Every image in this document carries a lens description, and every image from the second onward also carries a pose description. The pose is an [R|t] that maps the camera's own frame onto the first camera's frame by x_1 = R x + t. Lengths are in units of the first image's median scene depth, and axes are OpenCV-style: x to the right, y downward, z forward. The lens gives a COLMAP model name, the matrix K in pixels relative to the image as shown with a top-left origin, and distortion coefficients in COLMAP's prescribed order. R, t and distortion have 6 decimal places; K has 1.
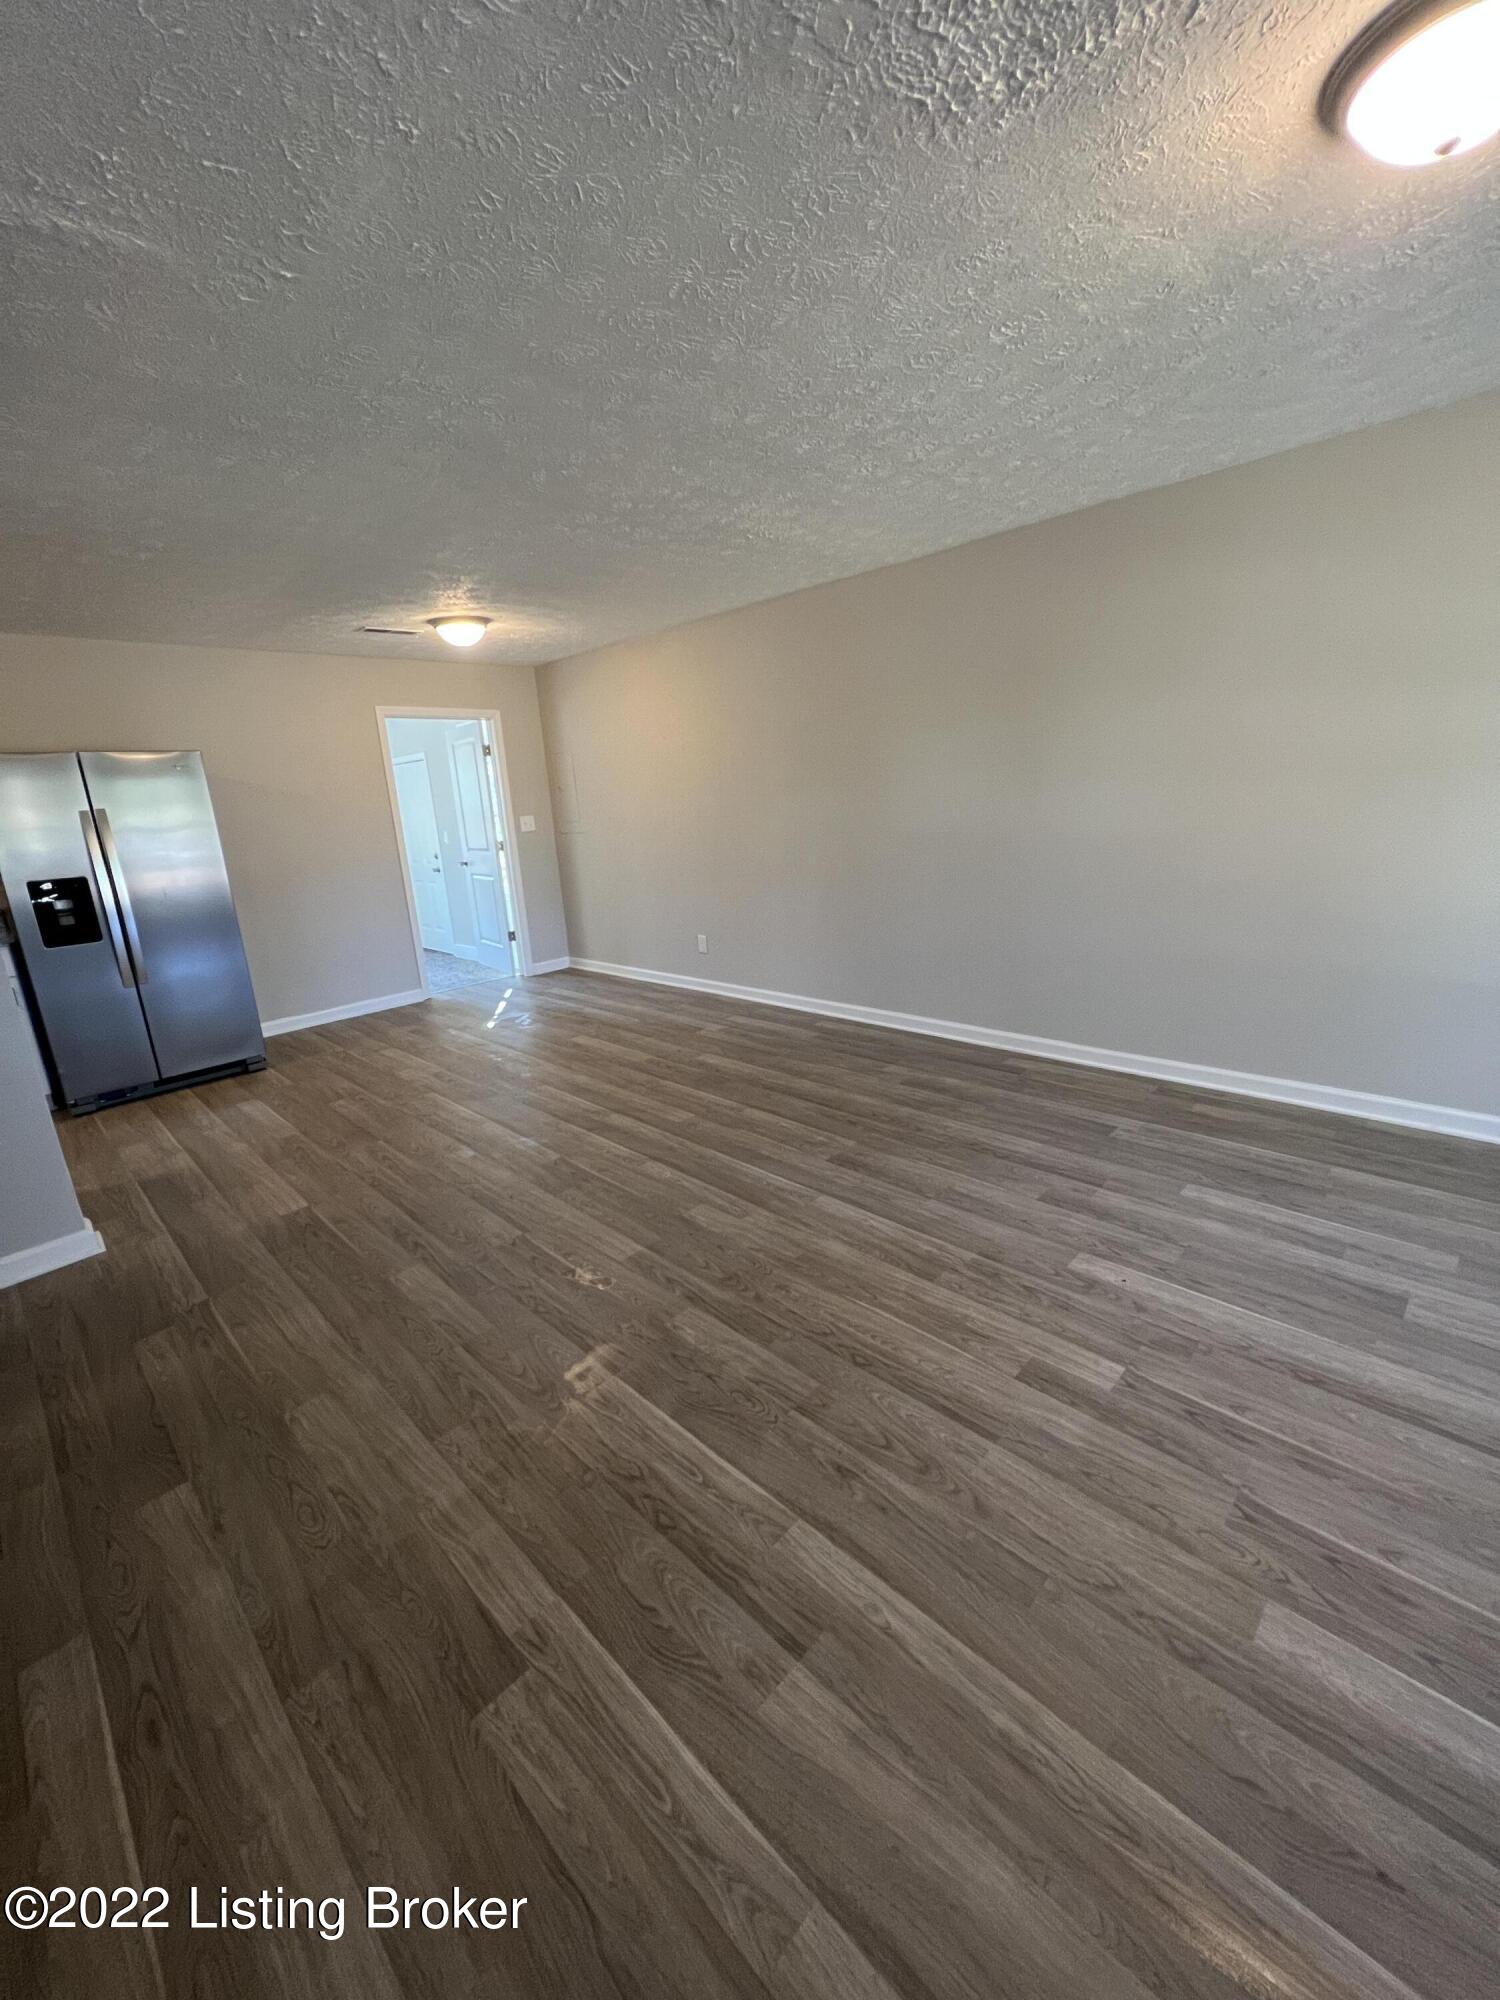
lens RADIAL K [[806.8, 0, 750.0], [0, 806.8, 1000.0], [0, 0, 1]] dist [-0.000060, -0.000023]
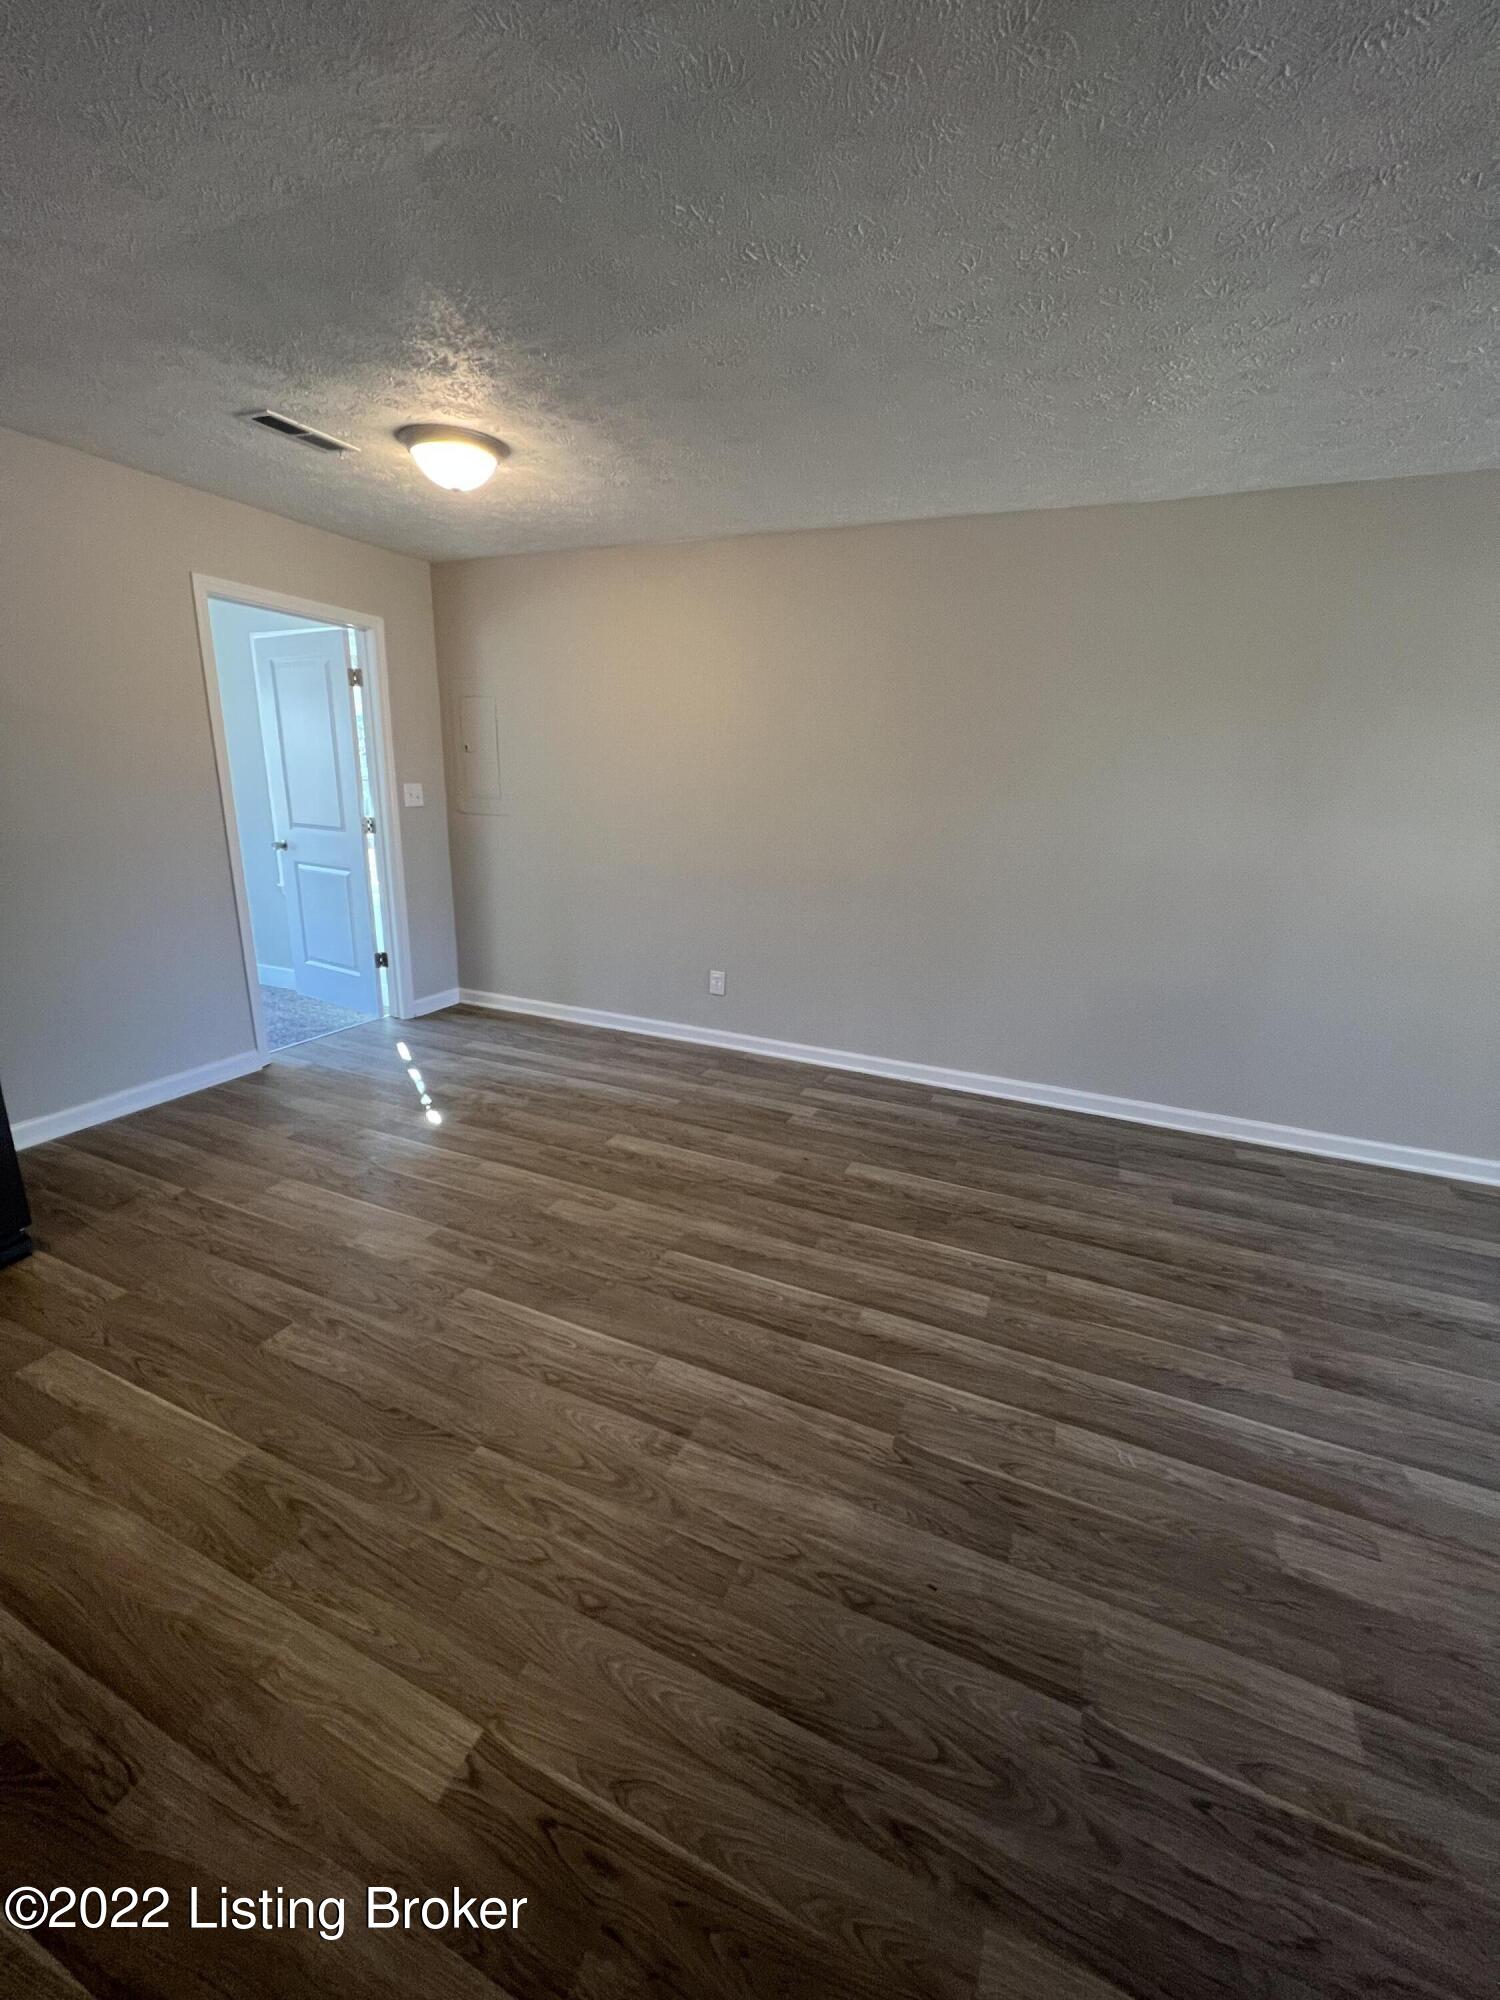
lens RADIAL K [[806.8, 0, 750.0], [0, 806.8, 1000.0], [0, 0, 1]] dist [-0.000060, -0.000023]
pose [[0.929224, -0.007151, 0.369448, -0.391390], [0.002205, 0.999902, 0.013808, -0.082460], [-0.369511, -0.012016, 0.929149, 0.396373]]
